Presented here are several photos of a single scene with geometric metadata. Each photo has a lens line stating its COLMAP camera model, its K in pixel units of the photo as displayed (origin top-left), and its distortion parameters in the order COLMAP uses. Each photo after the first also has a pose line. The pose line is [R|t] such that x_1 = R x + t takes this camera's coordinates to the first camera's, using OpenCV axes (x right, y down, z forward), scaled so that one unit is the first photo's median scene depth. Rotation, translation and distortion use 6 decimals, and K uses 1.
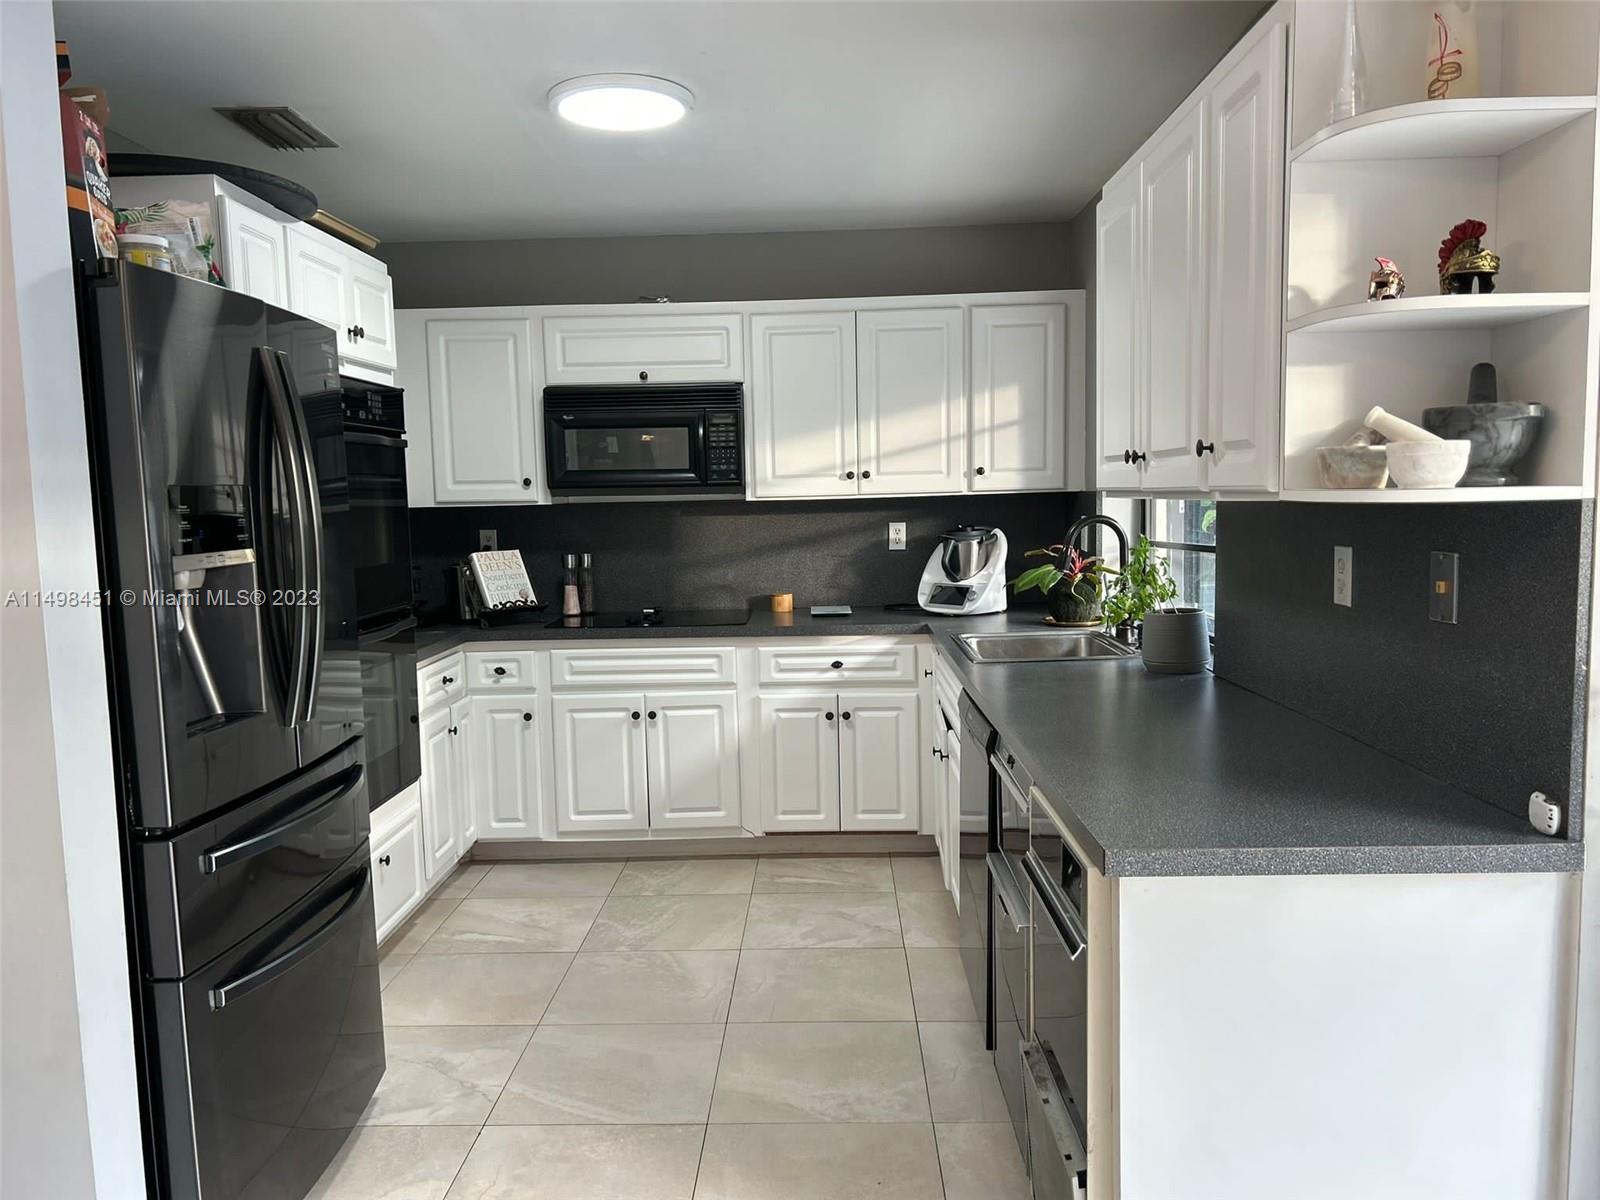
lens RADIAL K [[1199.9, 0, 799.3], [0, 1199.9, 599.9], [0, 0, 1]] dist [0.062501, -0.073237]
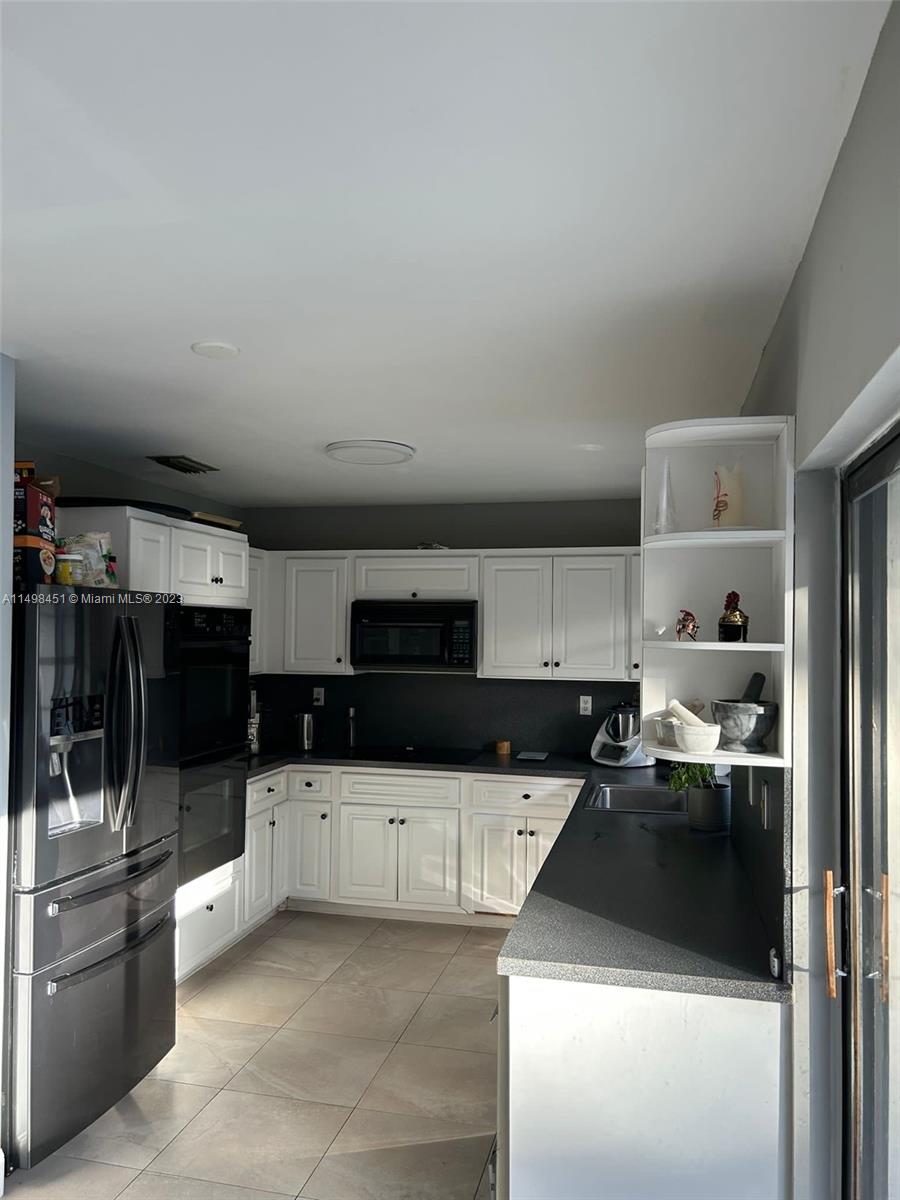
lens RADIAL K [[899.9, 0, 451.5], [0, 899.9, 605.2], [0, 0, 1]] dist [0.062501, -0.073237]
pose [[0.978197, 0.028267, -0.205745, 0.168799], [-0.051807, 0.992587, -0.109941, -0.053425], [0.201112, 0.118203, 0.972410, -0.117414]]
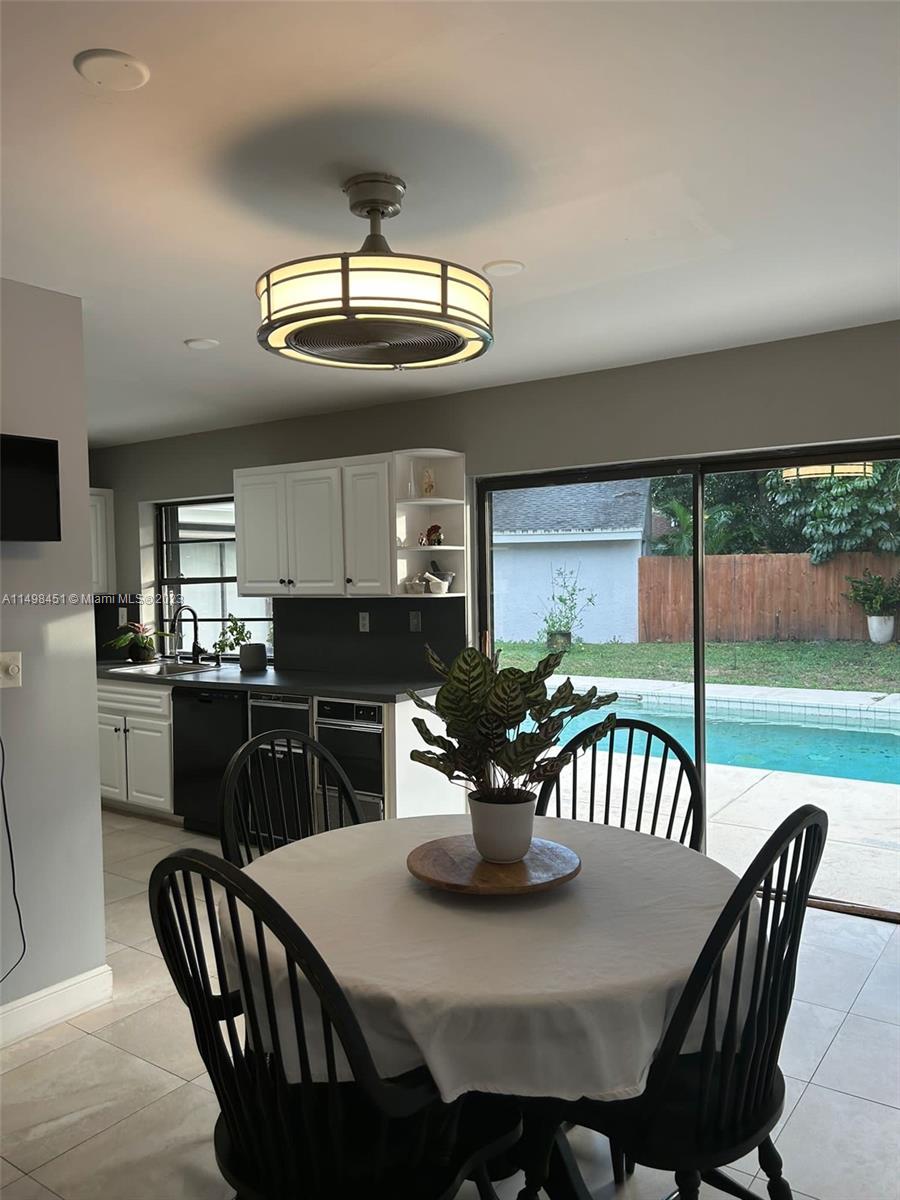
lens RADIAL K [[899.9, 0, 458.0], [0, 899.9, 601.5], [0, 0, 1]] dist [0.062501, -0.073237]
pose [[0.556062, -0.014669, 0.831011, -0.710167], [0.079517, 0.996197, -0.035623, 0.015329], [-0.827328, 0.085888, 0.555114, -0.248468]]
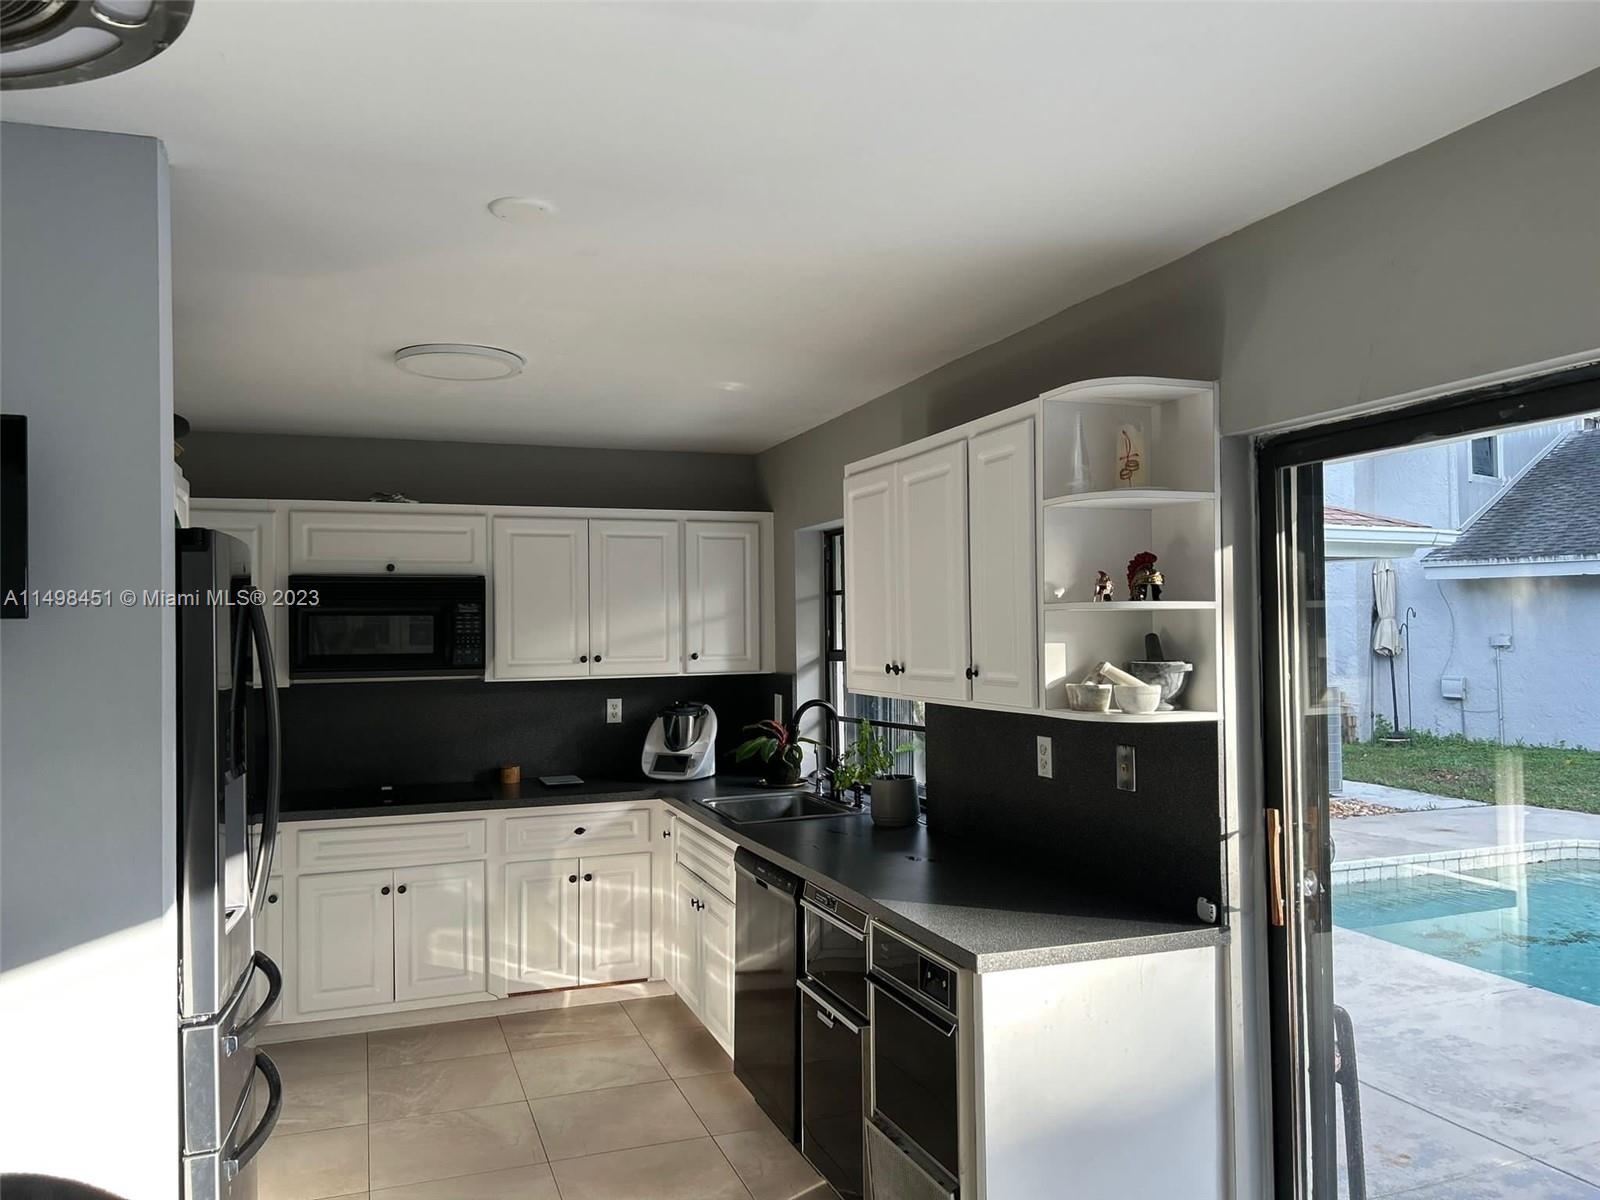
lens RADIAL K [[1199.9, 0, 806.1], [0, 1199.9, 606.8], [0, 0, 1]] dist [0.062501, -0.073237]
pose [[0.929864, 0.018756, 0.367426, -0.197183], [0.023490, 0.993635, -0.110169, -0.025517], [-0.367154, 0.111073, 0.923505, -0.142466]]
